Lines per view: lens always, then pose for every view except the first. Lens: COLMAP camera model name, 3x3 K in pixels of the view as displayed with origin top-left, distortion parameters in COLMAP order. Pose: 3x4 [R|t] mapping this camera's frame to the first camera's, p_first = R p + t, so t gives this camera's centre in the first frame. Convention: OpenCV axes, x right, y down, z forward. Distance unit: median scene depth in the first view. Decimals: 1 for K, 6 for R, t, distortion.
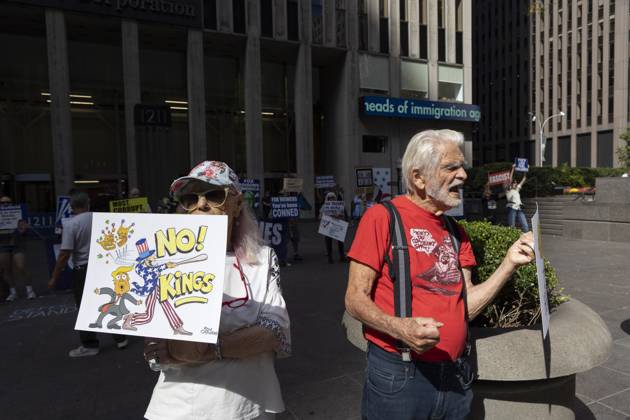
lens RADIAL K [[445.5, 0, 315.0], [0, 445.5, 210.0], [0, 0, 1]] dist [-0.007670, -0.004180]
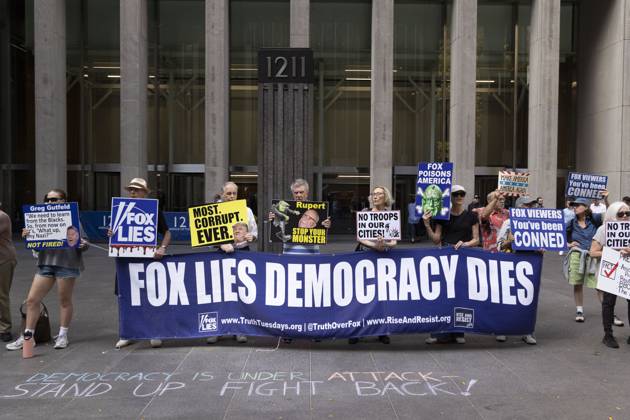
lens RADIAL K [[445.5, 0, 315.0], [0, 445.5, 210.0], [0, 0, 1]] dist [-0.007670, -0.004180]
pose [[0.893758, 0.049137, -0.445849, -0.025070], [-0.048885, 0.998731, 0.012075, -0.013035], [0.445877, 0.011003, 0.895027, 0.269800]]
